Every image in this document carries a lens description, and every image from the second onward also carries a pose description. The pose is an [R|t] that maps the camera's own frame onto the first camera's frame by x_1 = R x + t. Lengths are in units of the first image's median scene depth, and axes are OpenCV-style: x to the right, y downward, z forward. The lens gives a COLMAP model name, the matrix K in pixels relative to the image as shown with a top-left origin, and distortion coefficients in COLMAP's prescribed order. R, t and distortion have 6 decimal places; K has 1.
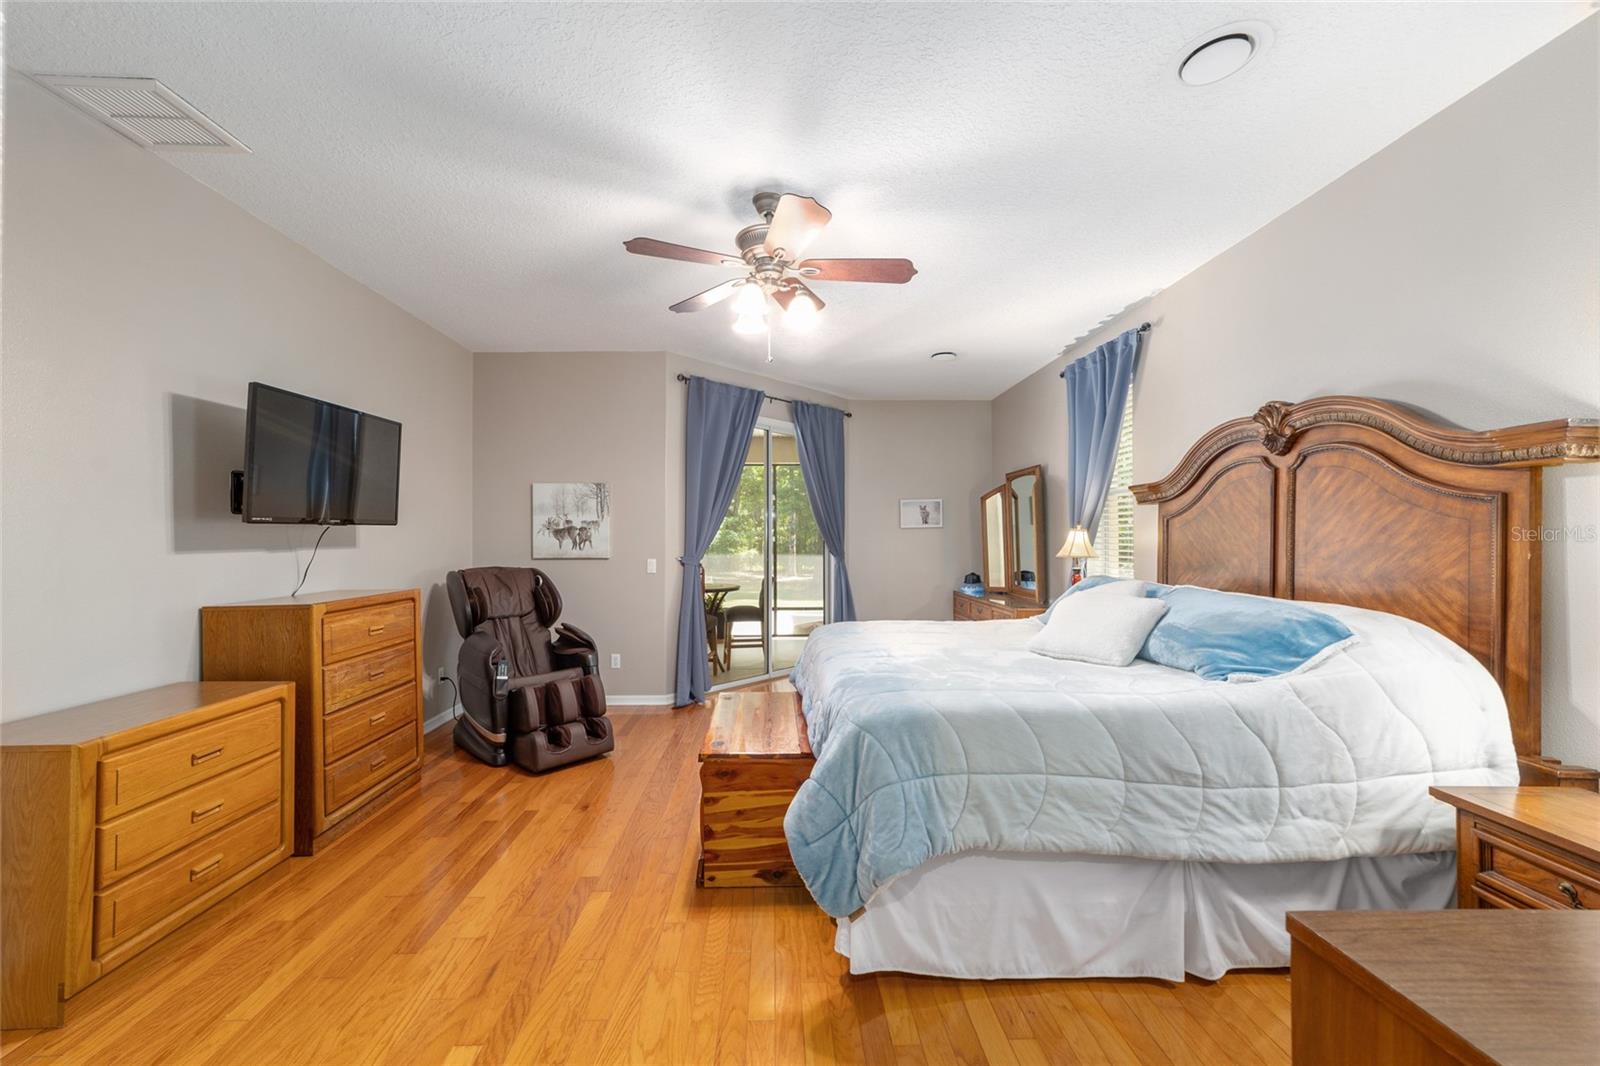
lens RADIAL K [[620.1, 0, 788.4], [0, 620.1, 533.5], [0, 0, 1]] dist [-0.007936, 0.004984]
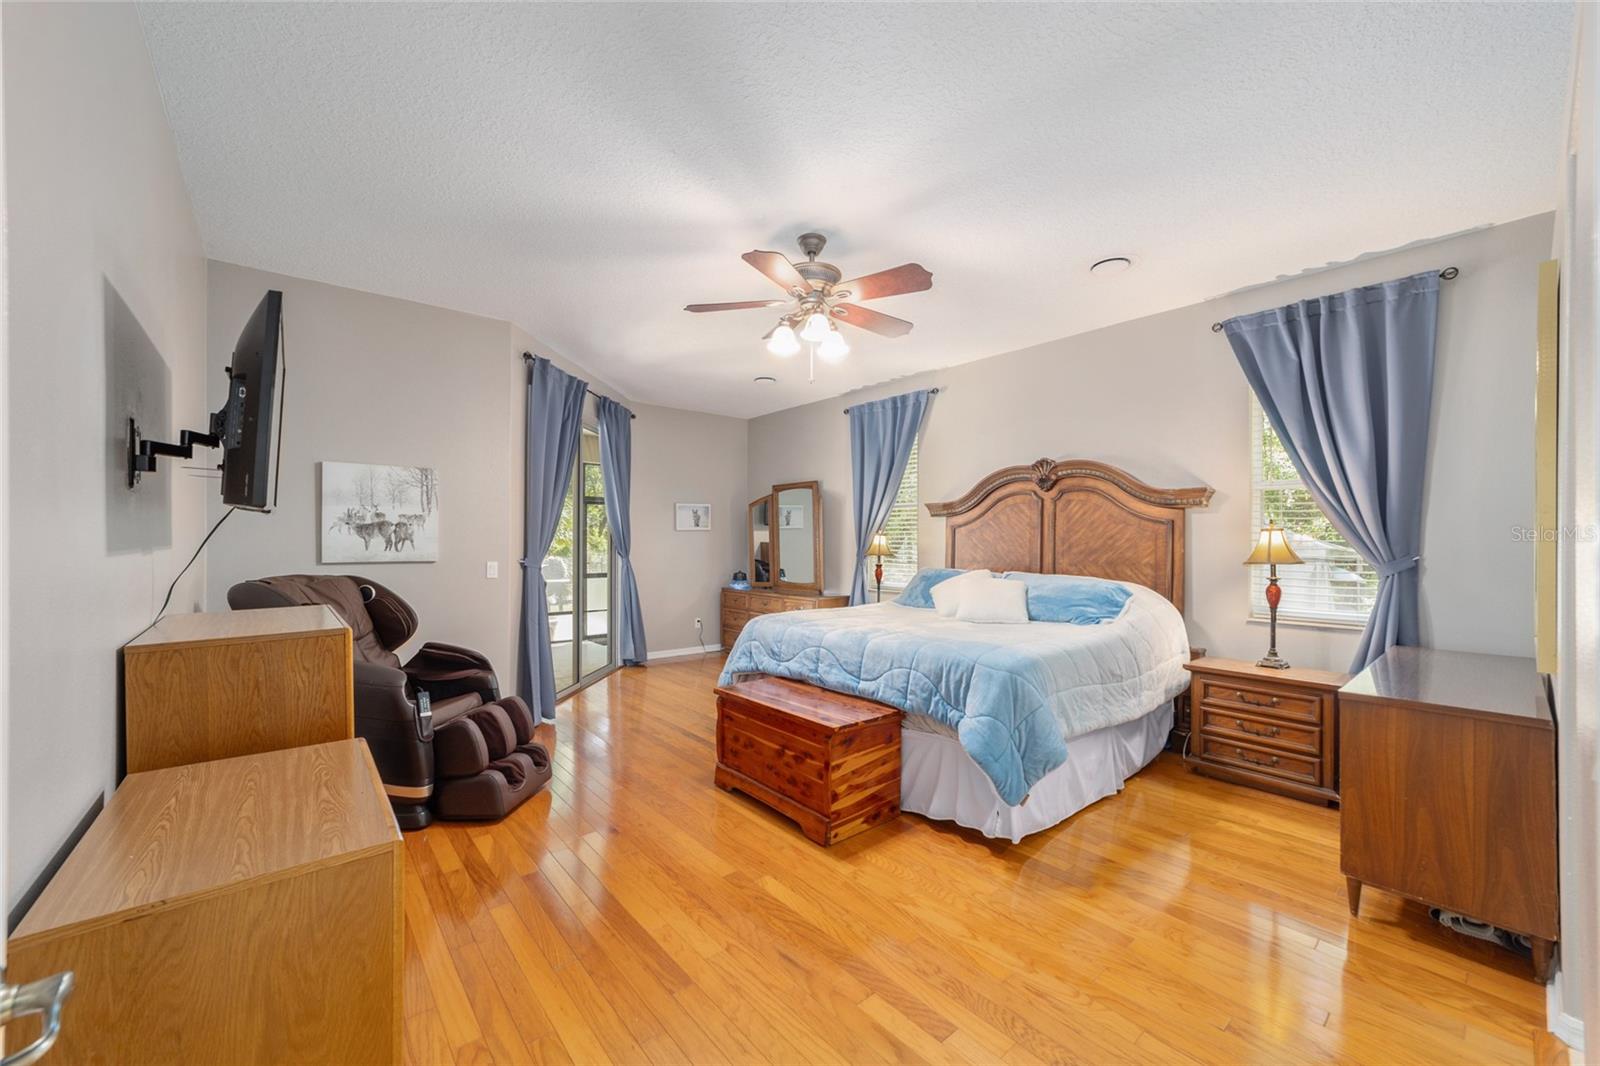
lens RADIAL K [[620.1, 0, 788.3], [0, 620.1, 540.6], [0, 0, 1]] dist [-0.007936, 0.004984]
pose [[0.783381, 0.007129, 0.621500, -0.623240], [-0.011986, 0.999922, 0.003639, 0.005899], [-0.621426, -0.010301, 0.783405, 0.111066]]
